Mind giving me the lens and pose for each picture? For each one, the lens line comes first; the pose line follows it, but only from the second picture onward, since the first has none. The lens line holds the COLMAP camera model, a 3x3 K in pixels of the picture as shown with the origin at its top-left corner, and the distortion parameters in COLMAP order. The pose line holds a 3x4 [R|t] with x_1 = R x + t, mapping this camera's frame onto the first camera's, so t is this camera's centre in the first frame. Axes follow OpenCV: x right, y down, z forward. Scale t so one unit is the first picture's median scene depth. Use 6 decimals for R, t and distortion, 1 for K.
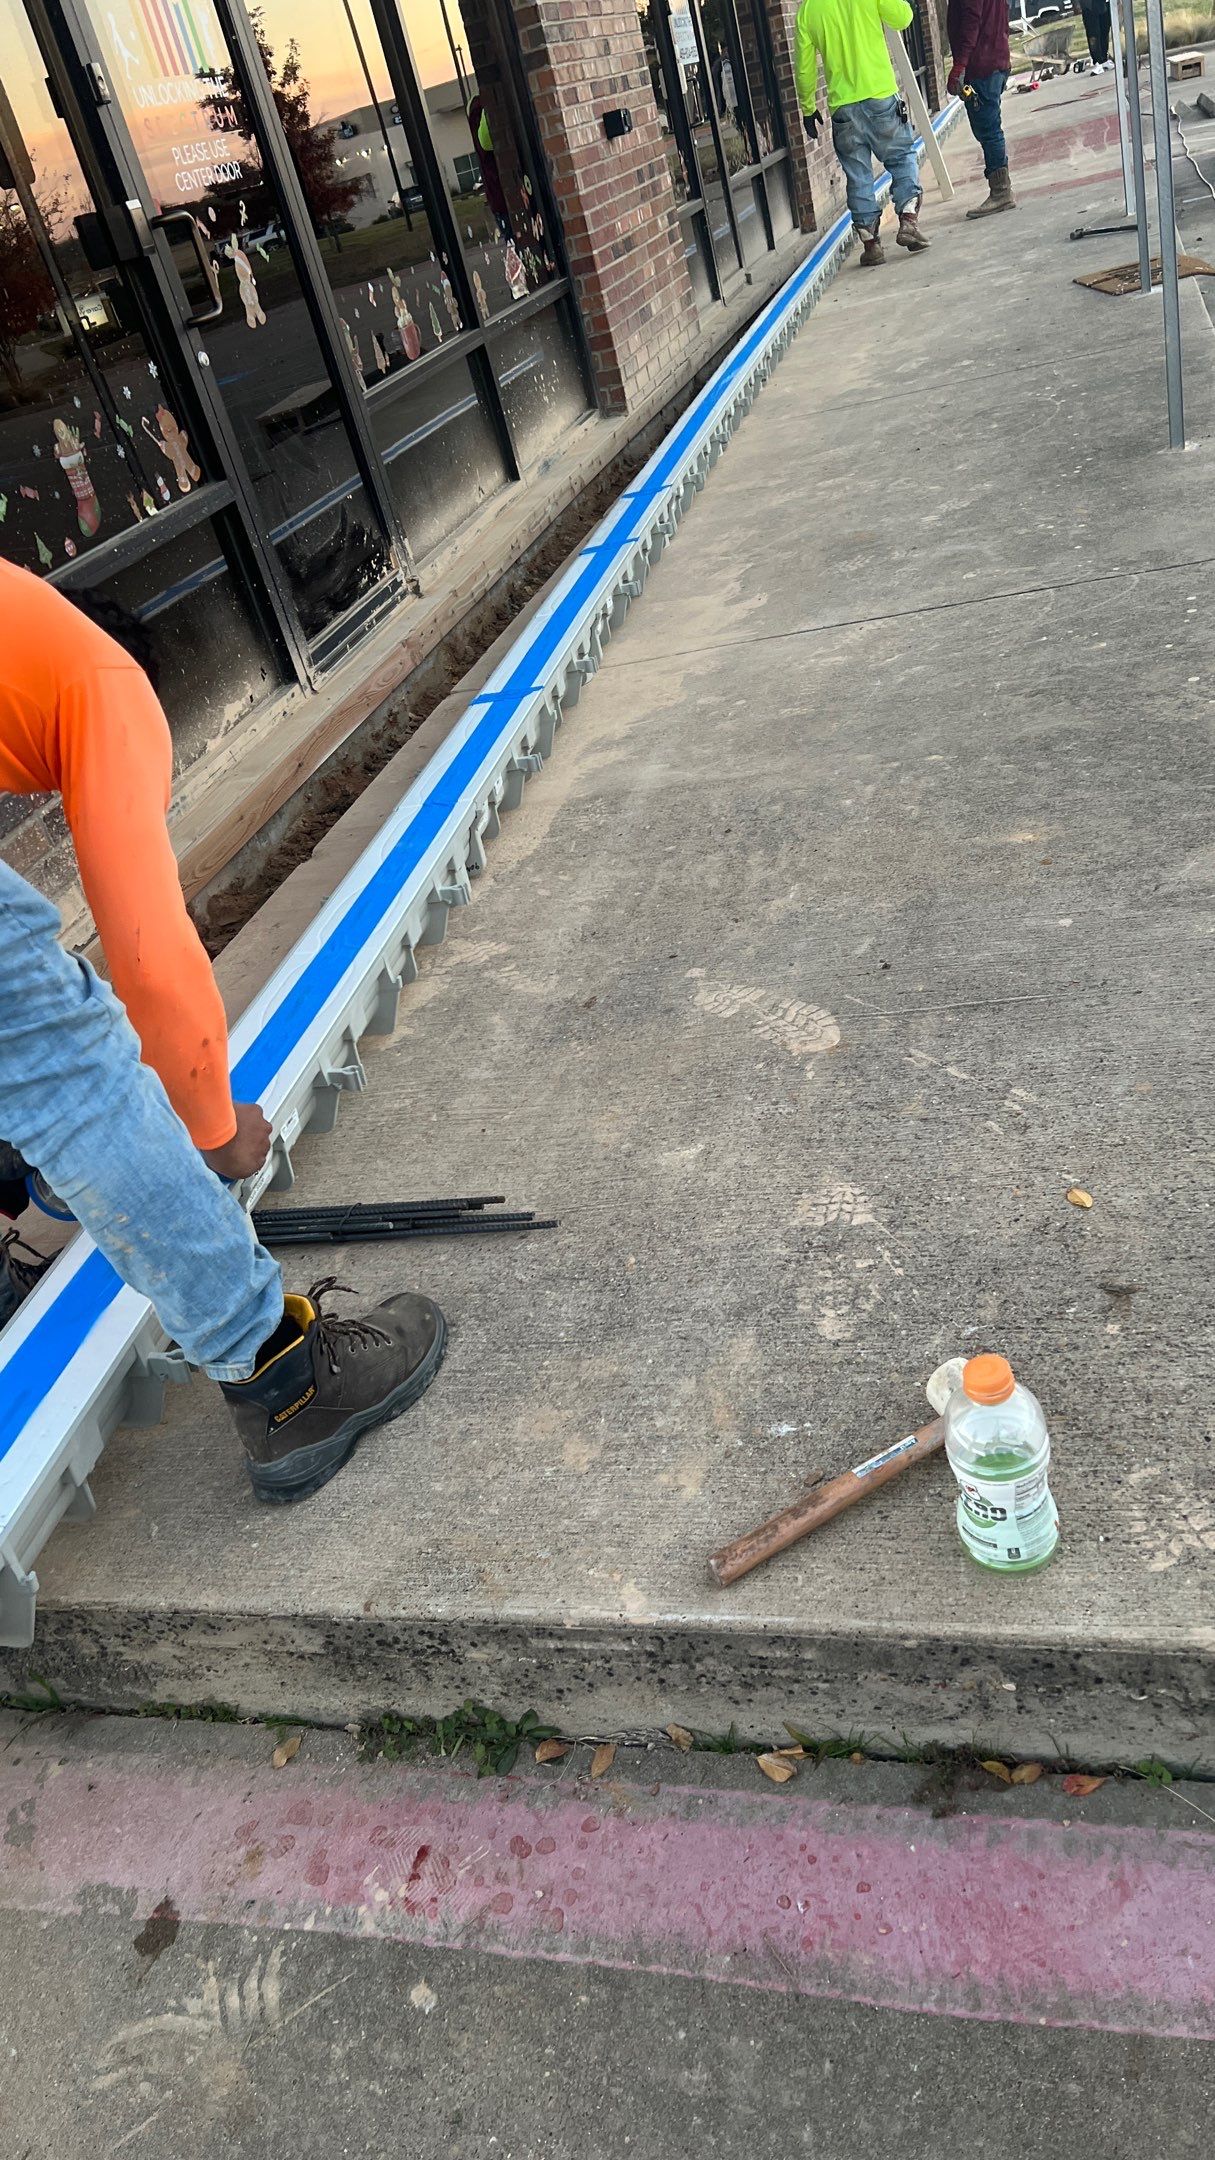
lens RADIAL K [[1631.7, 0, 613.1], [0, 1631.7, 1086.1], [0, 0, 1]] dist [0.061971, -0.063152]
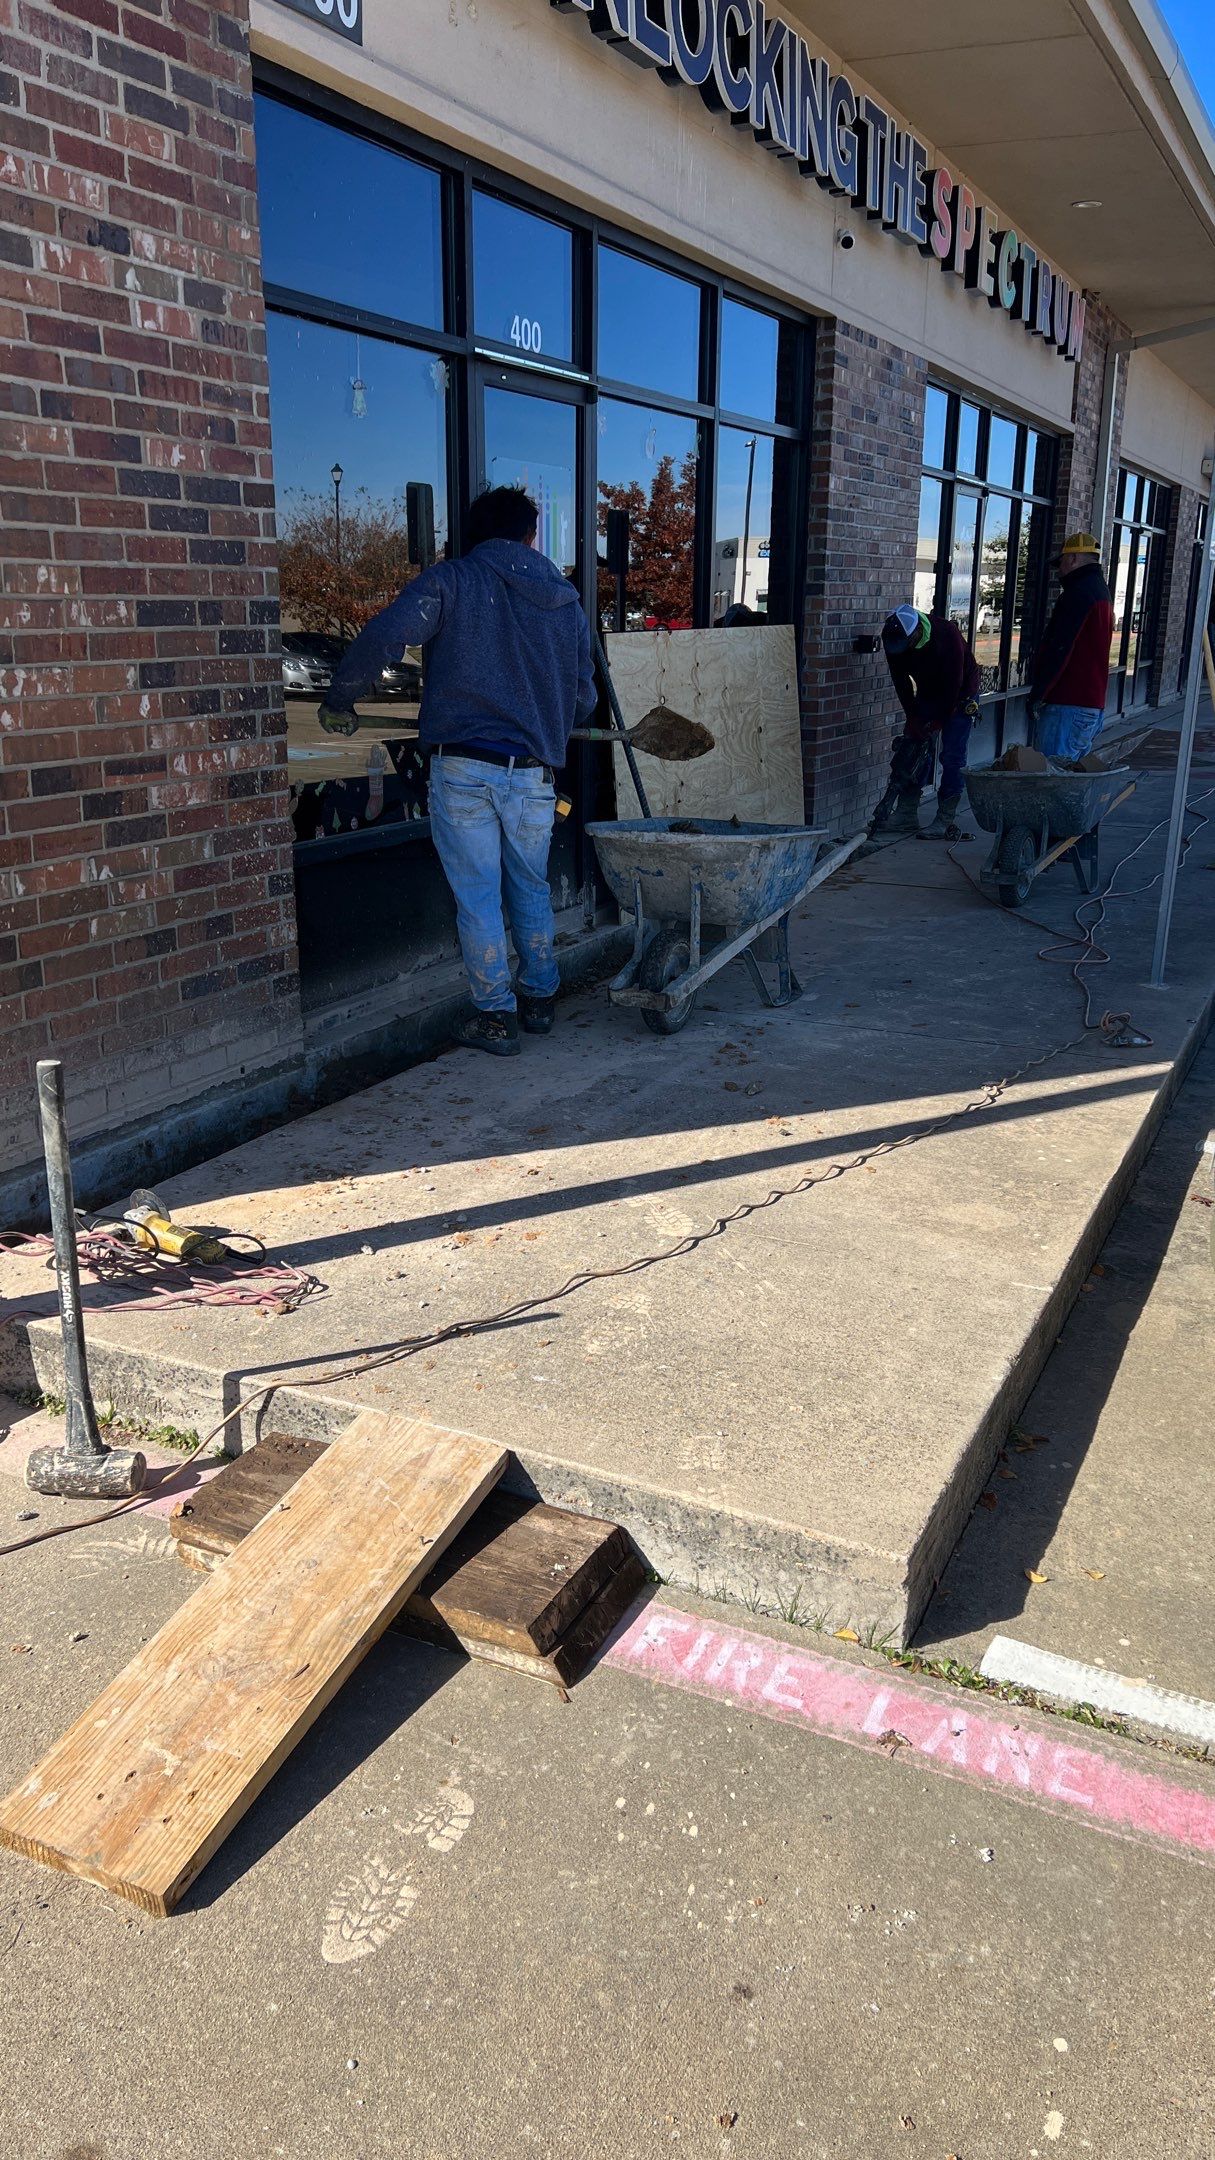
lens RADIAL K [[1610.9, 0, 611.8], [0, 1610.9, 1117.6], [0, 0, 1]] dist [0.049986, -0.053101]
pose [[0.948396, 0.295859, -0.114070, 0.127066], [-0.312508, 0.933040, -0.178256, 0.100695], [0.053693, 0.204705, 0.977350, -0.333370]]
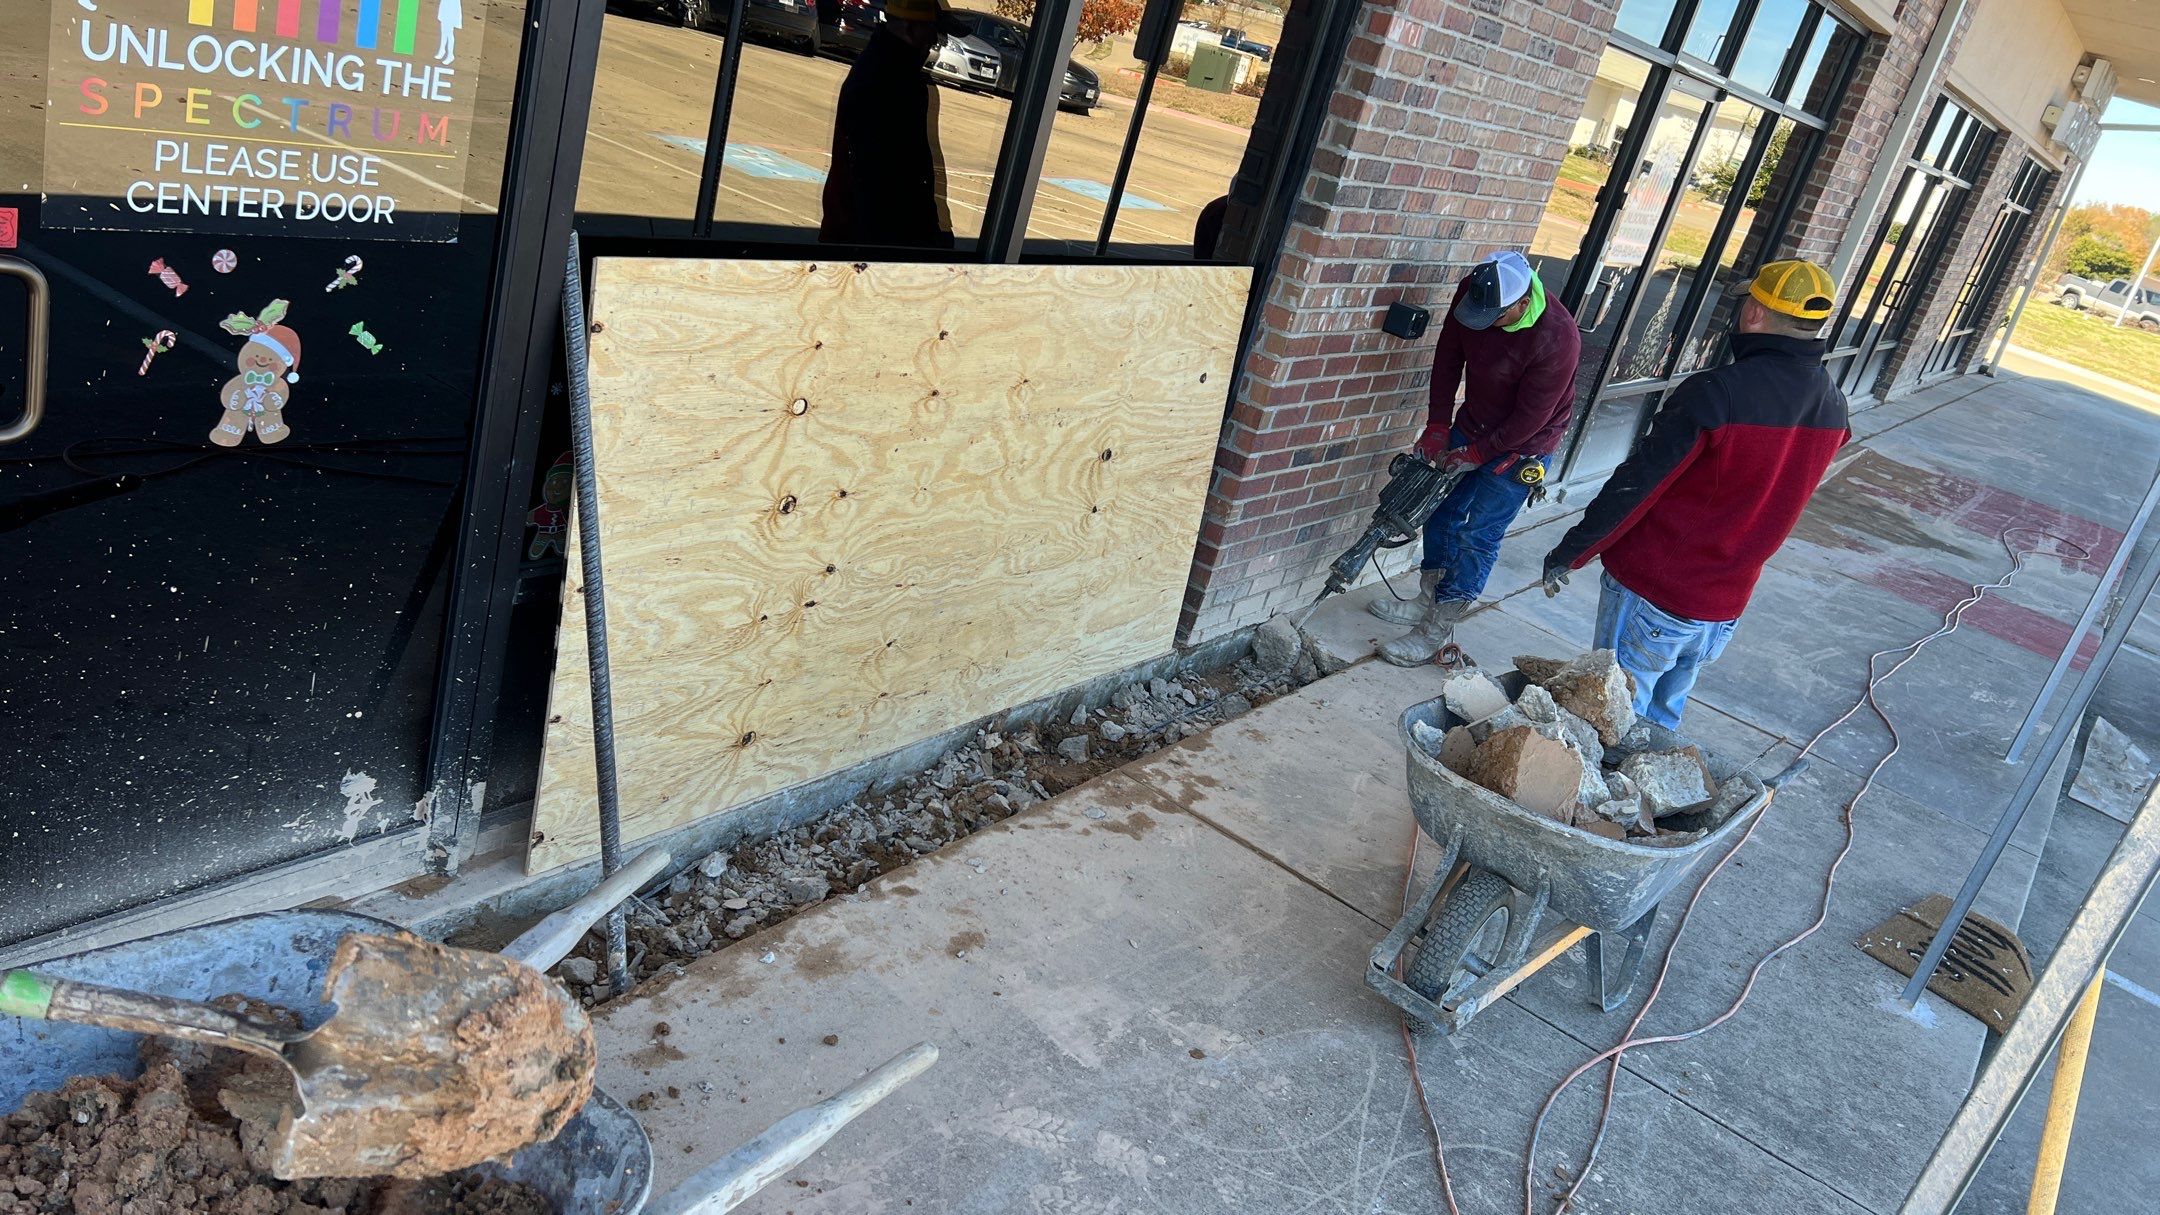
lens RADIAL K [[1631.7, 0, 1082.9], [0, 1631.7, 619.5], [0, 0, 1]] dist [0.061971, -0.063152]
pose [[0.806080, 0.571626, -0.153230, 0.142654], [-0.588447, 0.801724, -0.104738, -0.607178], [0.062977, 0.174595, 0.982624, 0.579485]]
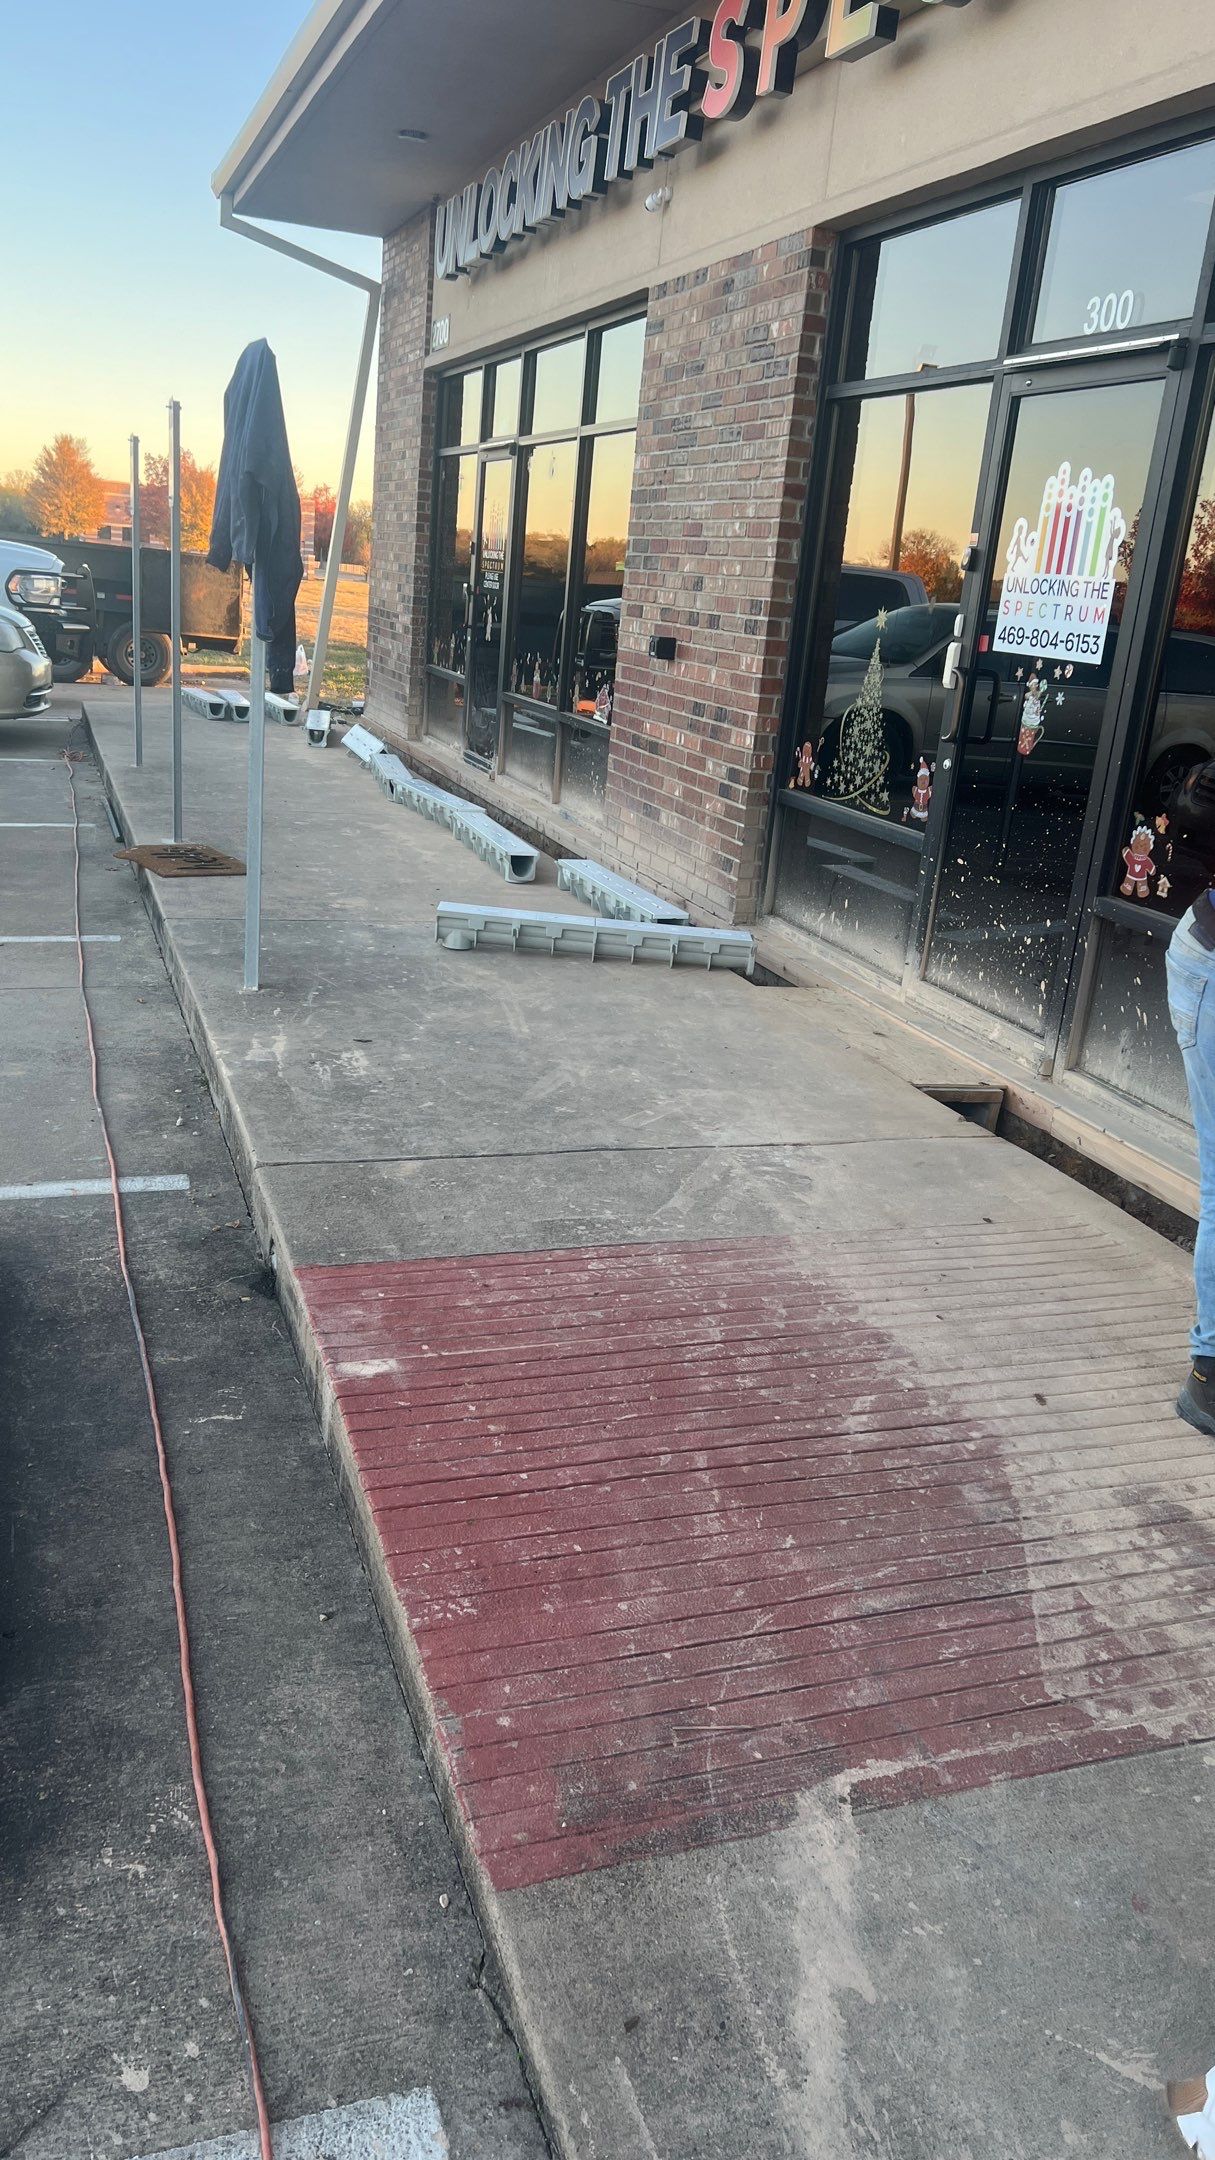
lens RADIAL K [[1631.7, 0, 613.1], [0, 1631.7, 1086.1], [0, 0, 1]] dist [0.061971, -0.063152]
pose [[-0.833850, 0.310229, -0.456566, 1.122004], [-0.182664, 0.625443, 0.758587, -2.275262], [0.520892, 0.715946, -0.464858, 3.184891]]
